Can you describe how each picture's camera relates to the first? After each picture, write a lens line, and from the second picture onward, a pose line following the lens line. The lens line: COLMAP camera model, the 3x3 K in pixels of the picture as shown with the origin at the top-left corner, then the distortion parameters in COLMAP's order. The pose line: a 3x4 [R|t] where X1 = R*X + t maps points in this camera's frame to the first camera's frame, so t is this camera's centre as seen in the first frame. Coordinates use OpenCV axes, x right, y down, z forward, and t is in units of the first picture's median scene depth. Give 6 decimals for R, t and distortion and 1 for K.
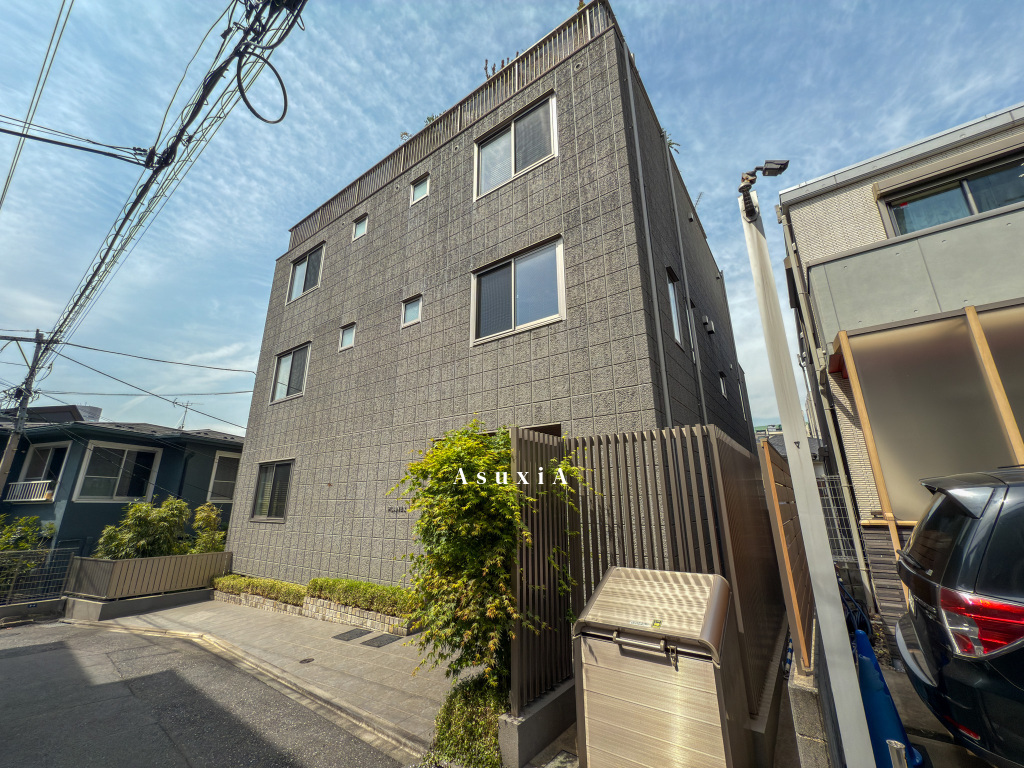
lens RADIAL K [[407.8, 0, 512.5], [0, 407.8, 384.4], [0, 0, 1]] dist [0.000843, -0.001350]
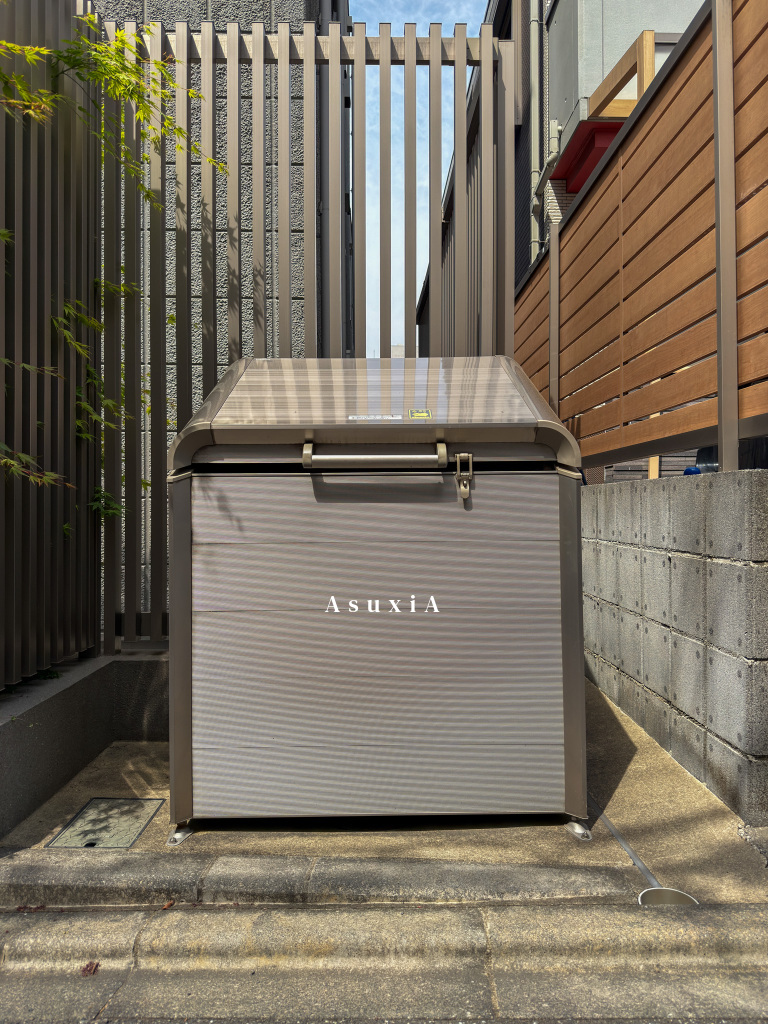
lens RADIAL K [[725.4, 0, 385.7], [0, 725.4, 511.5], [0, 0, 1]] dist [0.018771, -0.026351]
pose [[0.801027, -0.002316, 0.598624, -0.053688], [-0.171330, 0.957275, 0.232962, 0.479500], [-0.573587, -0.289171, 0.766406, 0.453554]]
